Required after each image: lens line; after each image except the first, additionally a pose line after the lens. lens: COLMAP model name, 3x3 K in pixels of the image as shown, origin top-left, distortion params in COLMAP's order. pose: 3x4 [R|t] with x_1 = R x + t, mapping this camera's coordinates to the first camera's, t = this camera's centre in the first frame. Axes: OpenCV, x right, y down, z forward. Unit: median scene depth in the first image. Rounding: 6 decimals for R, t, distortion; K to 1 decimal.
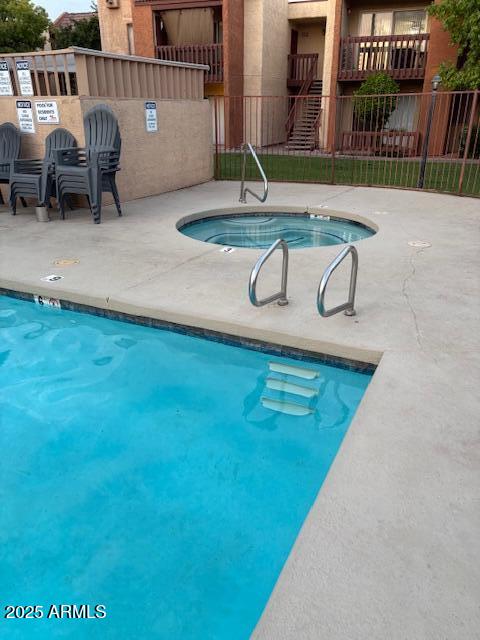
lens RADIAL K [[484.4, 0, 240.6], [0, 484.4, 317.7], [0, 0, 1]] dist [0.043279, -0.039940]
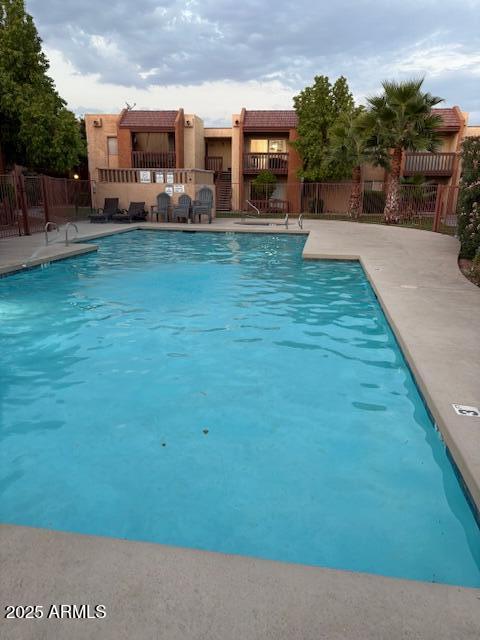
lens RADIAL K [[484.4, 0, 239.4], [0, 484.4, 320.6], [0, 0, 1]] dist [0.043279, -0.039940]
pose [[0.960779, -0.063825, 0.269869, -0.350887], [0.100364, 0.987215, -0.123831, 0.290443], [-0.258515, 0.146060, 0.954901, -0.674646]]
